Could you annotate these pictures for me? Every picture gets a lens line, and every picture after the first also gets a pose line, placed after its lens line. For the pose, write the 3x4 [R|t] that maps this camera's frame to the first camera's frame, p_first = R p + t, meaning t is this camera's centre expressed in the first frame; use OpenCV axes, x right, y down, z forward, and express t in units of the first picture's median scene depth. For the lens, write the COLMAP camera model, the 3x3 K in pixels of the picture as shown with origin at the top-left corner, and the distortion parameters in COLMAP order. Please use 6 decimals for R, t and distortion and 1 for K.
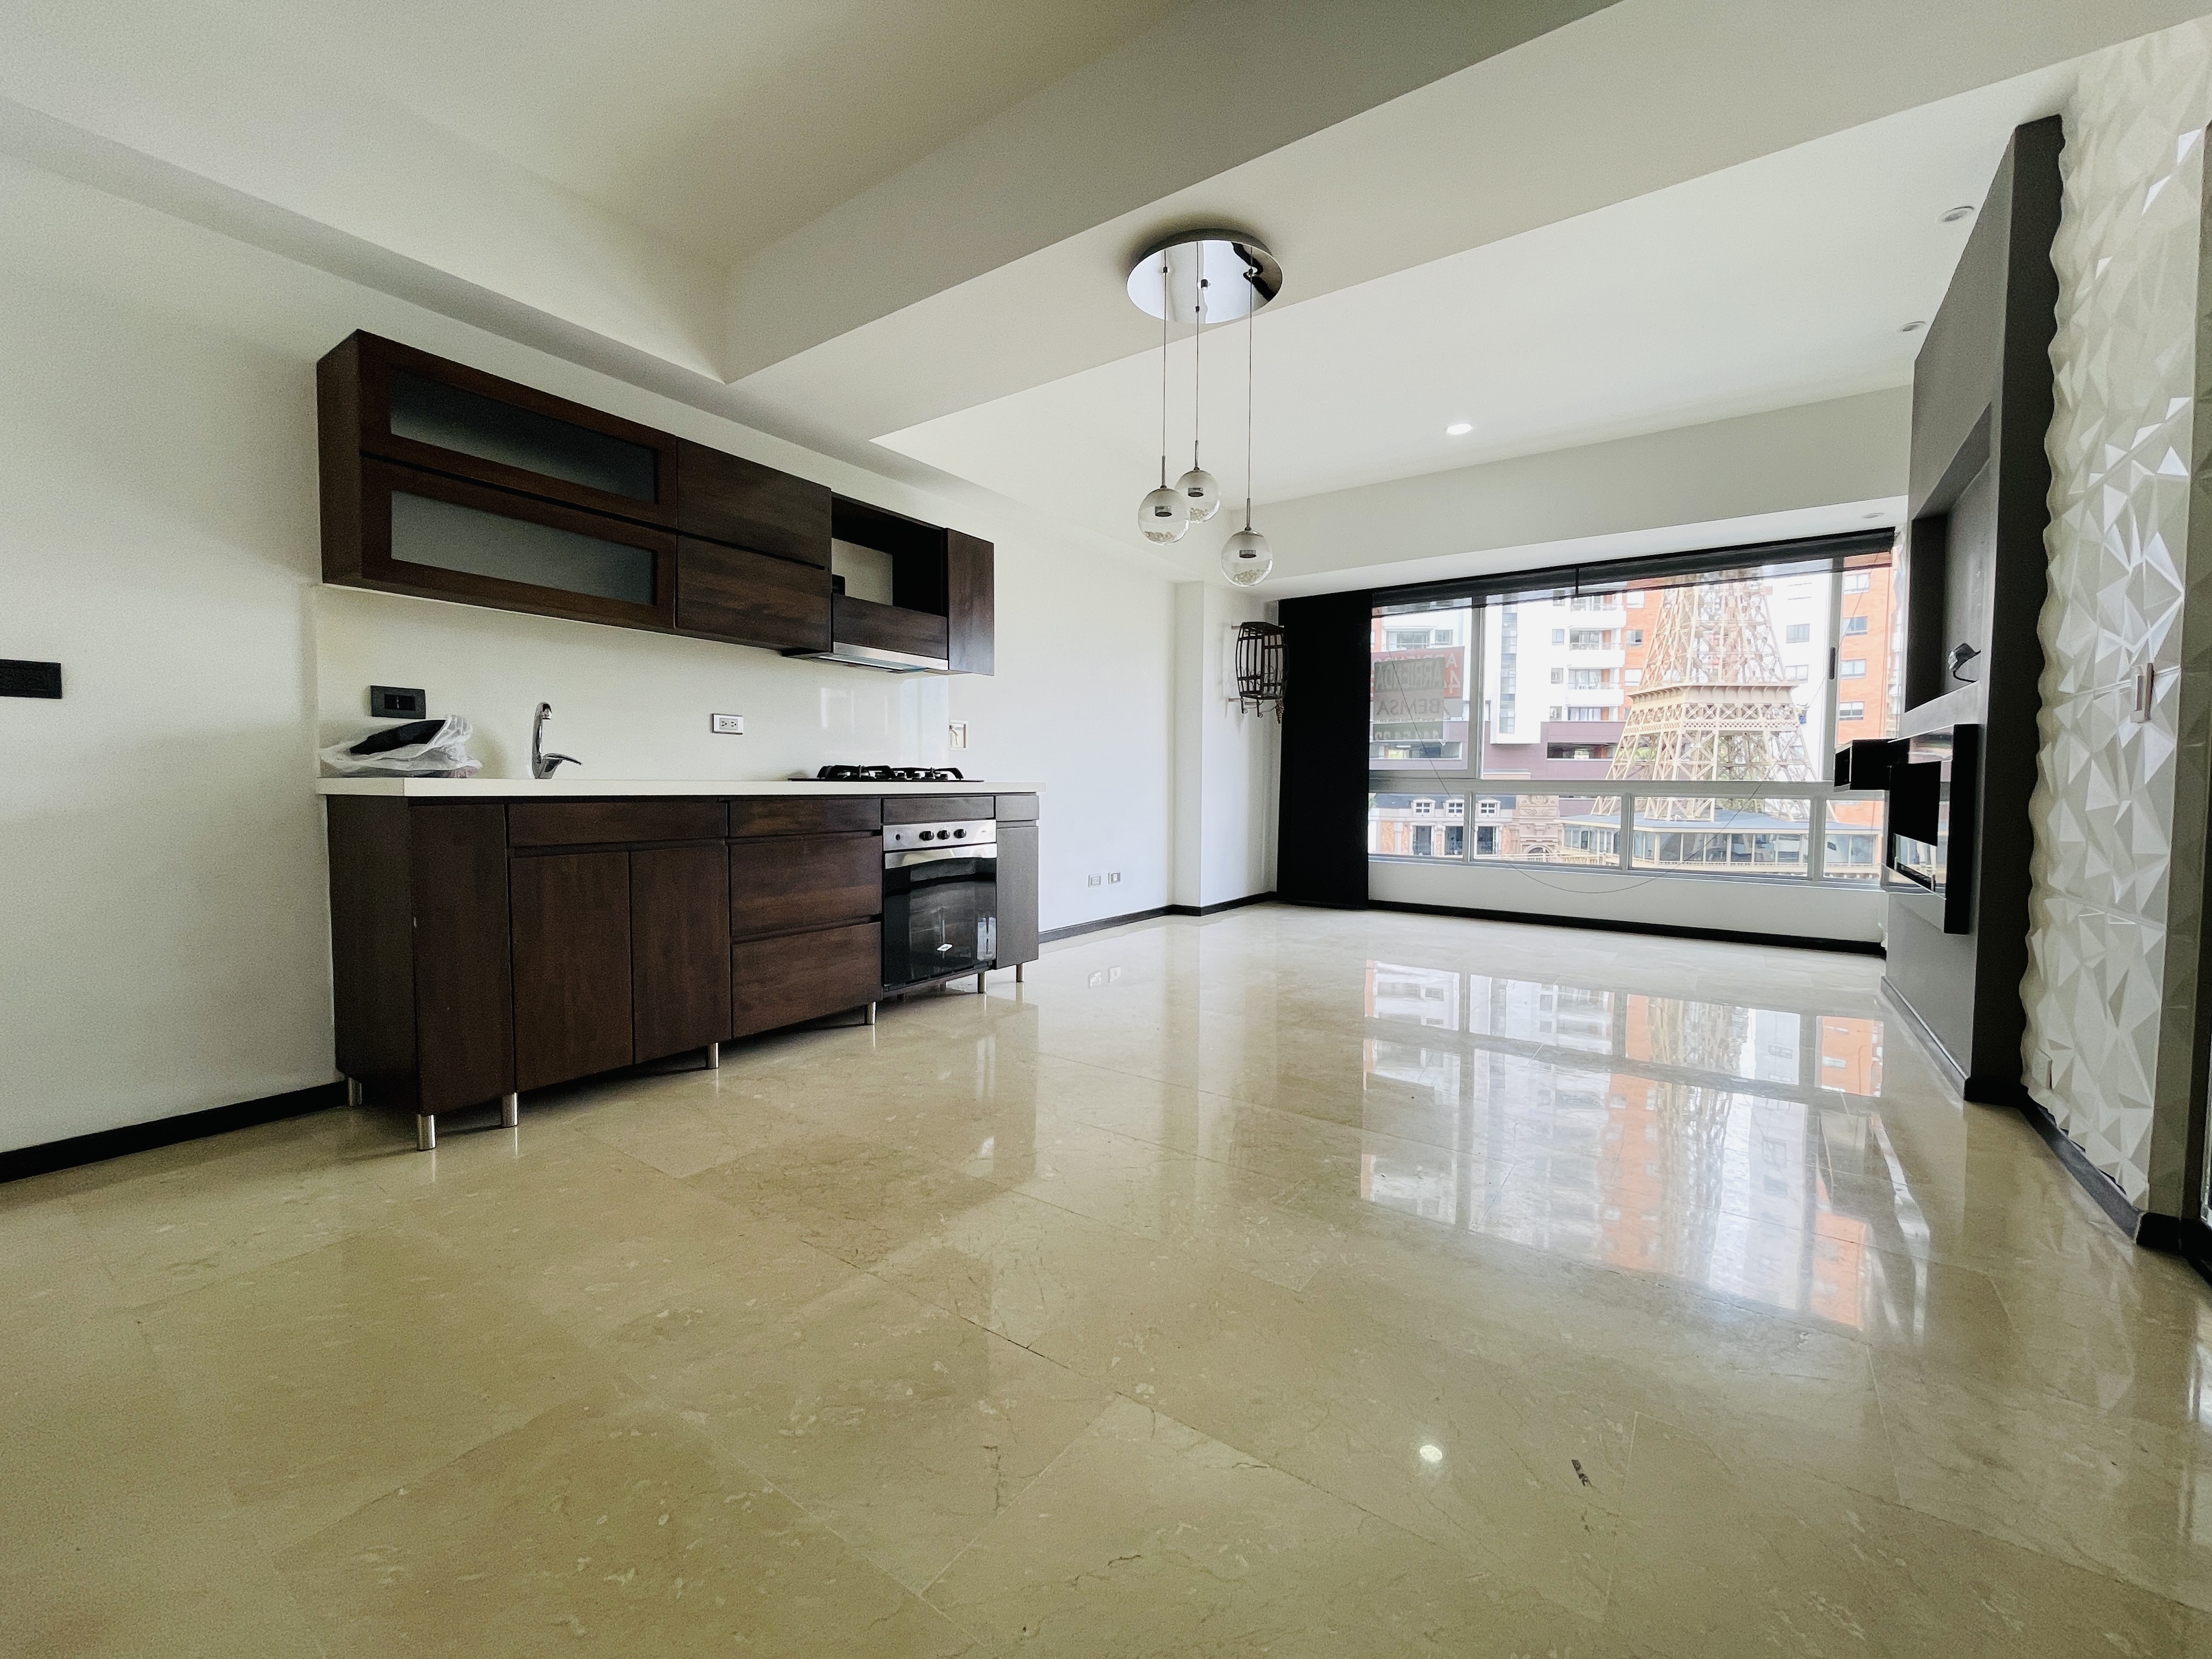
lens RADIAL K [[908.8, 0, 1104.4], [0, 908.8, 816.5], [0, 0, 1]] dist [-0.001960, 0.001622]
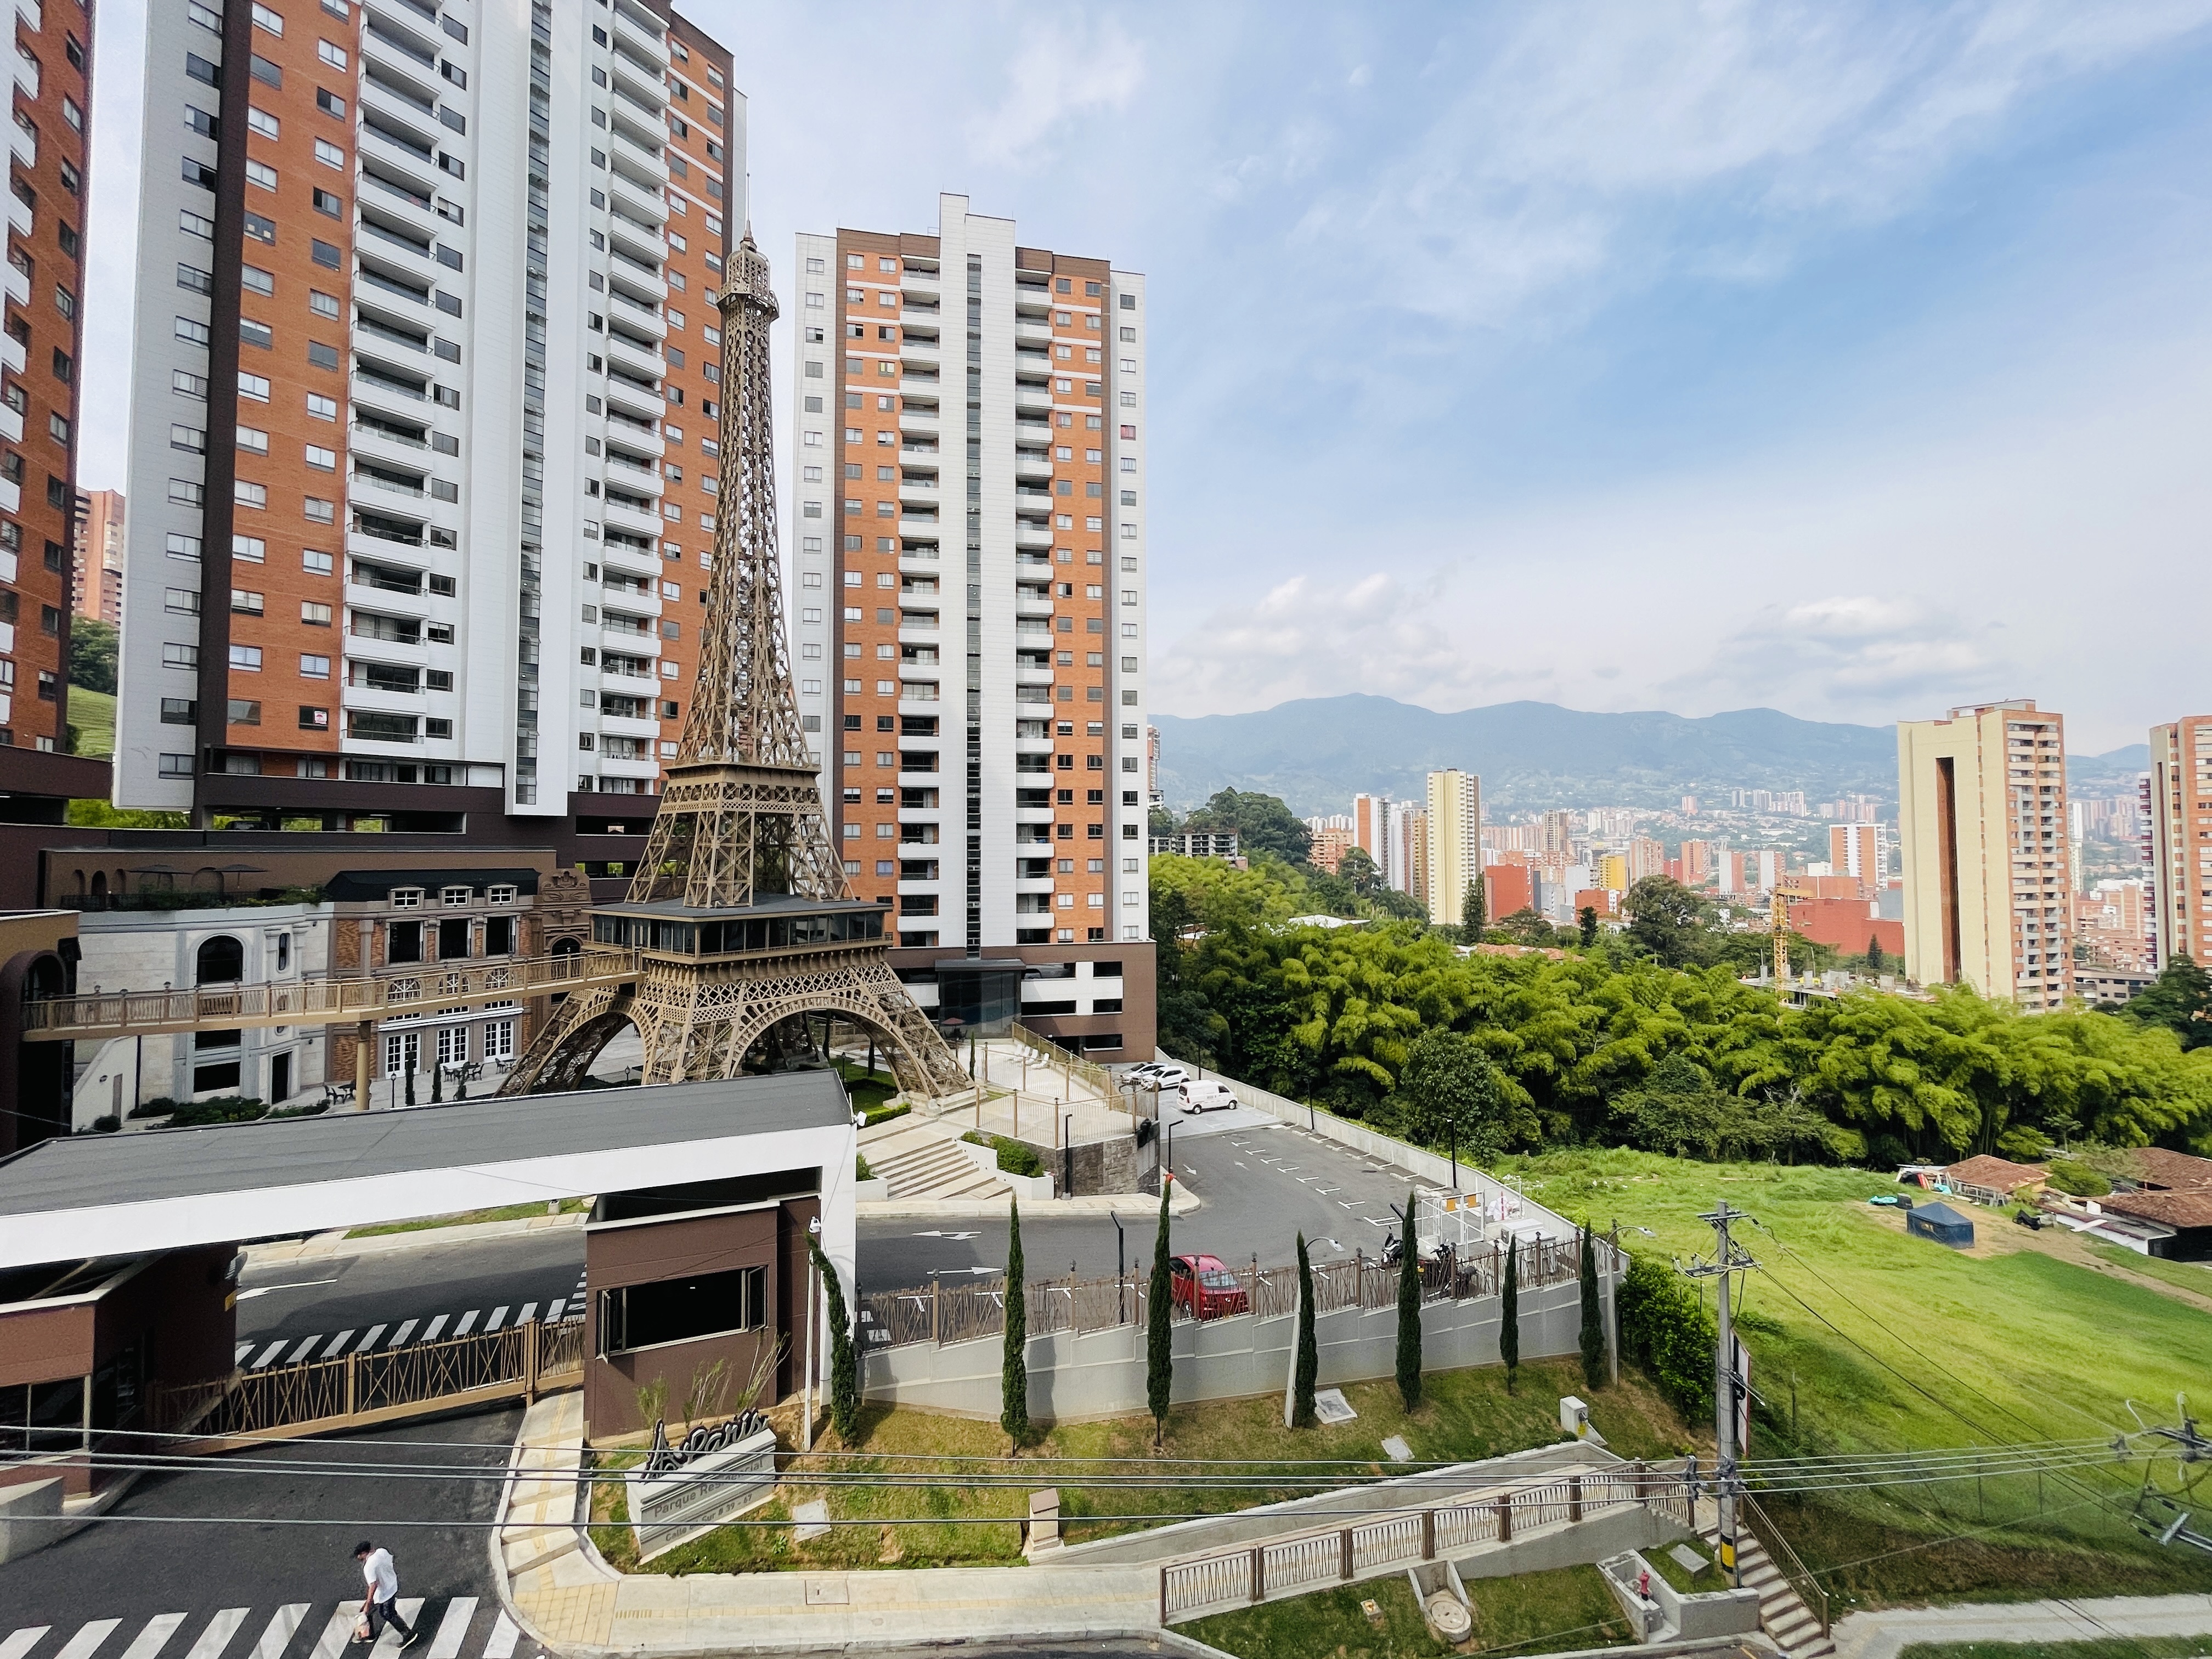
lens RADIAL K [[908.8, 0, 1103.2], [0, 908.8, 825.5], [0, 0, 1]] dist [-0.001960, 0.001622]
pose [[0.563672, 0.016121, 0.825841, 0.083302], [0.037706, 0.998265, -0.045222, -0.022693], [-0.825137, 0.056629, 0.562087, 0.145435]]
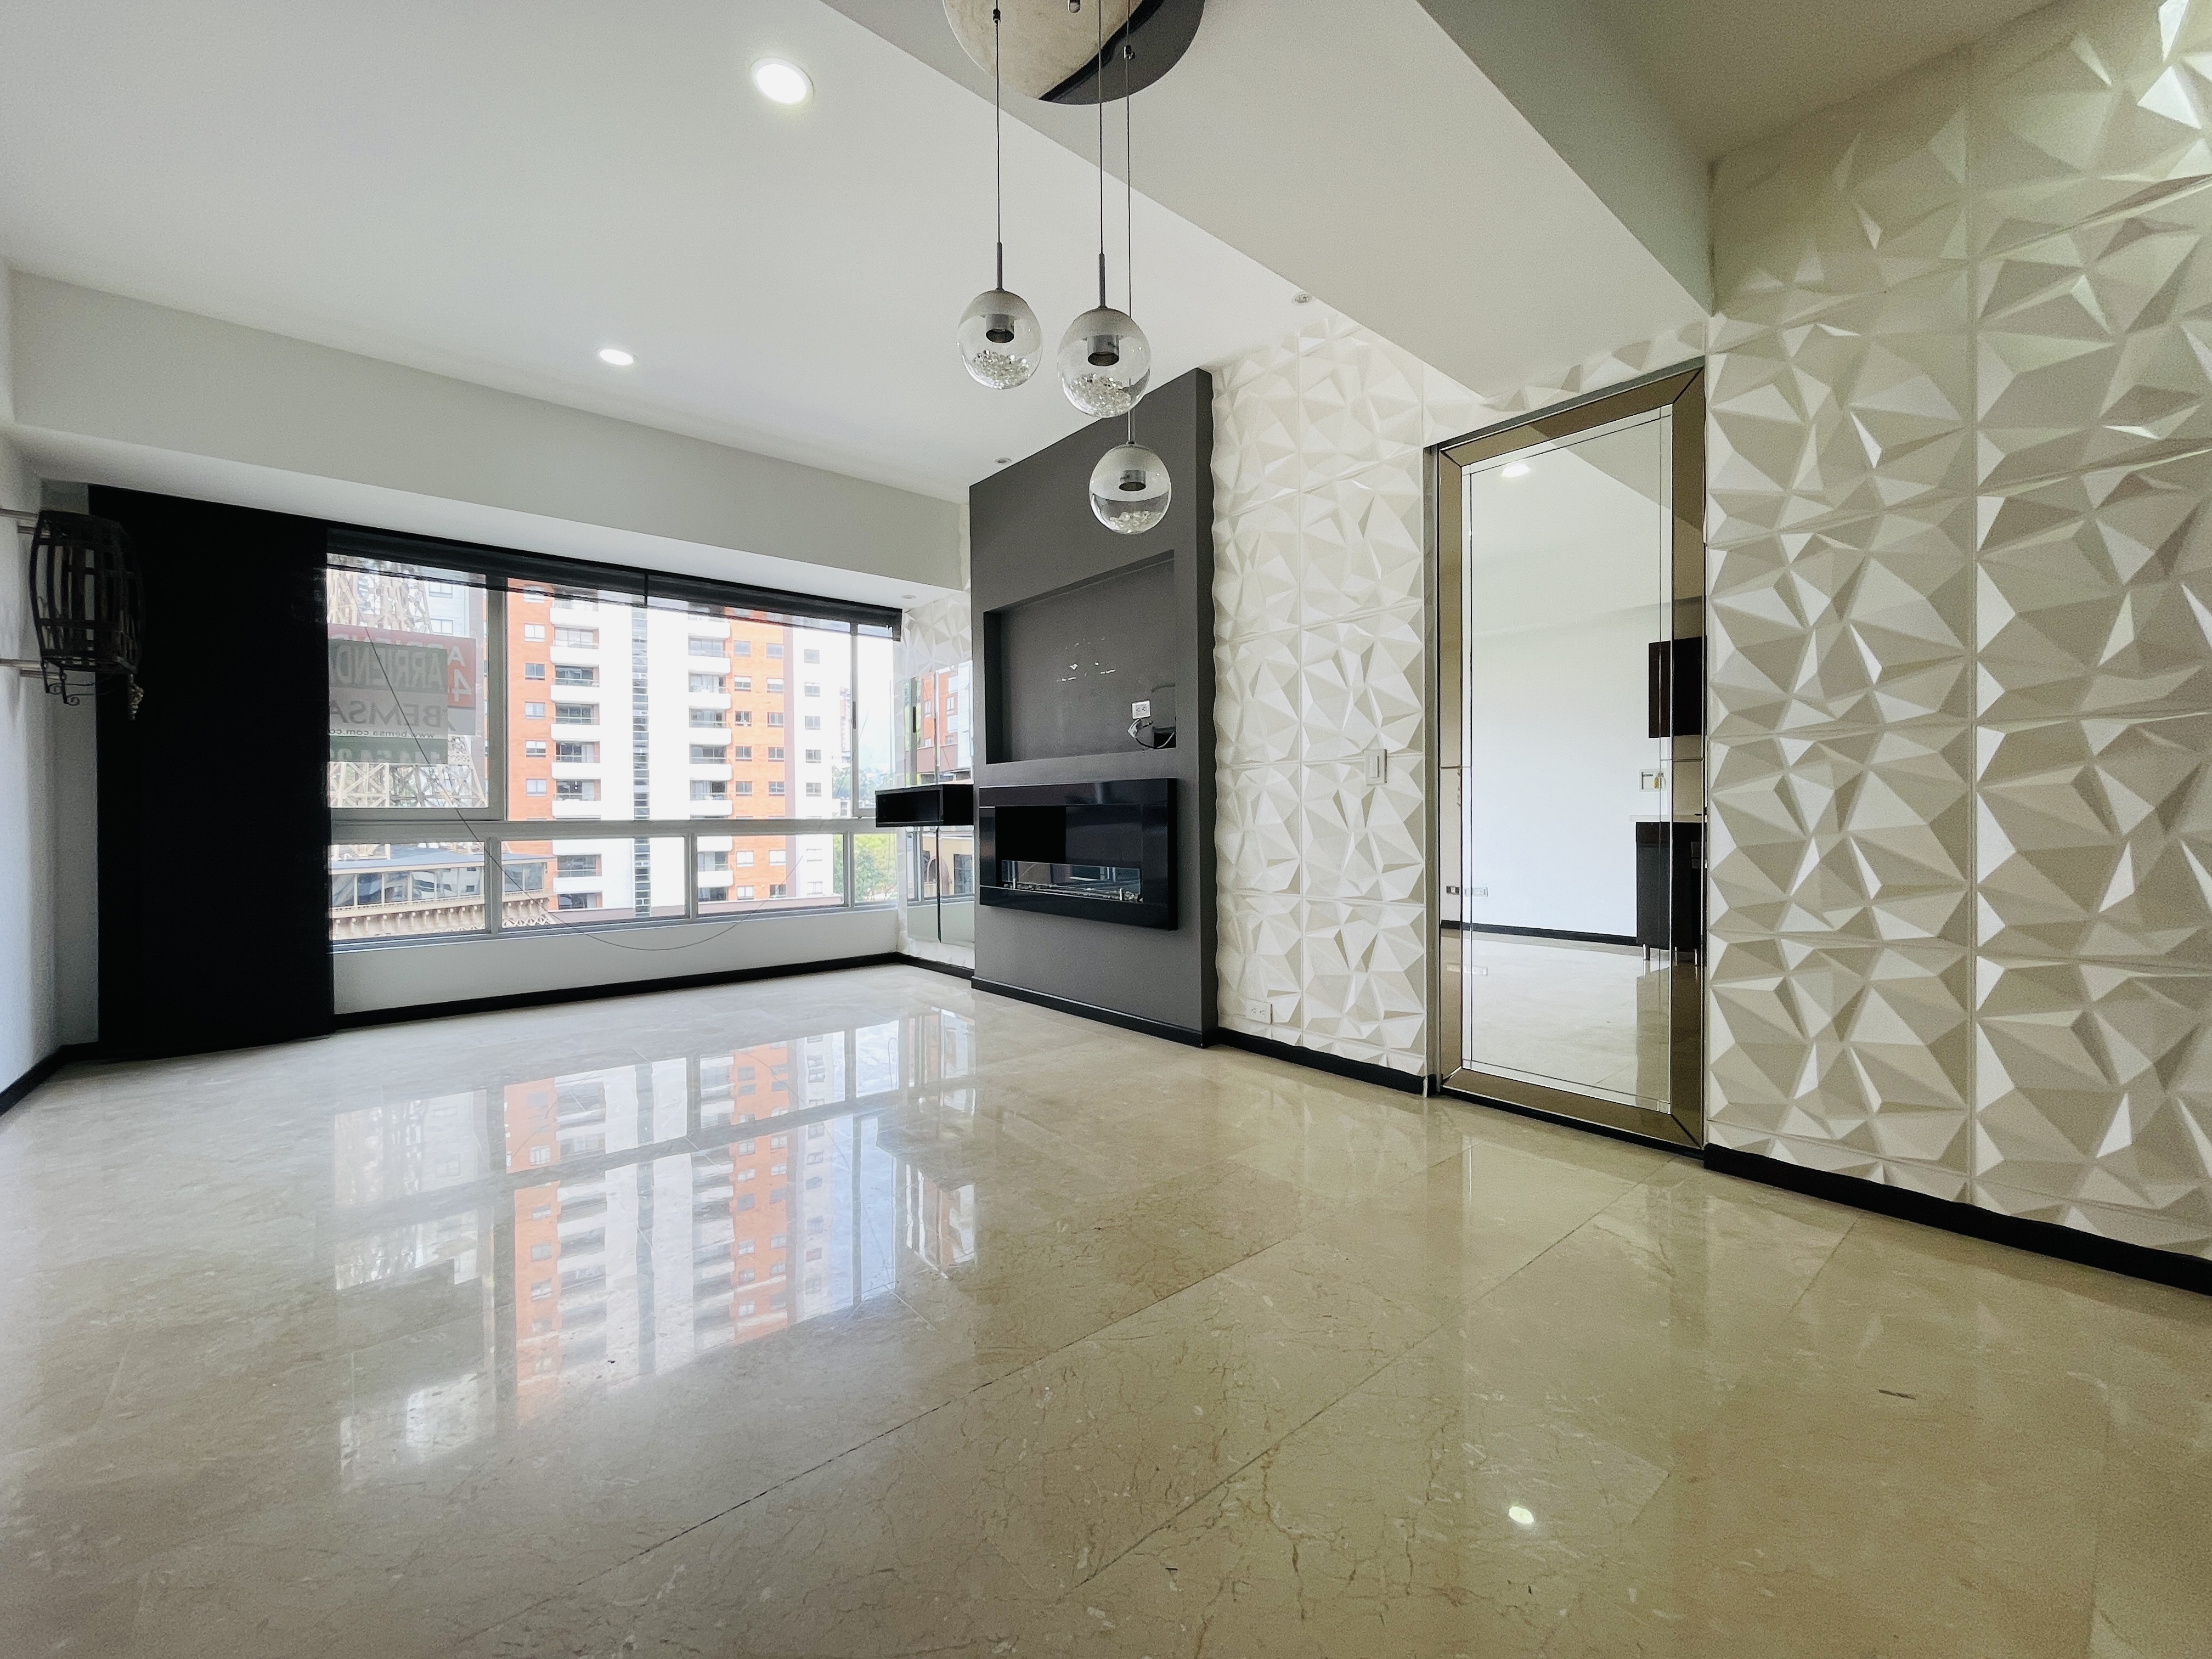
lens RADIAL K [[908.8, 0, 1106.8], [0, 908.8, 821.1], [0, 0, 1]] dist [-0.001960, 0.001622]
pose [[0.260533, -0.017106, 0.965313, -0.029720], [0.046947, 0.998885, 0.005030, -0.003410], [-0.964323, 0.044008, 0.261045, 0.054121]]
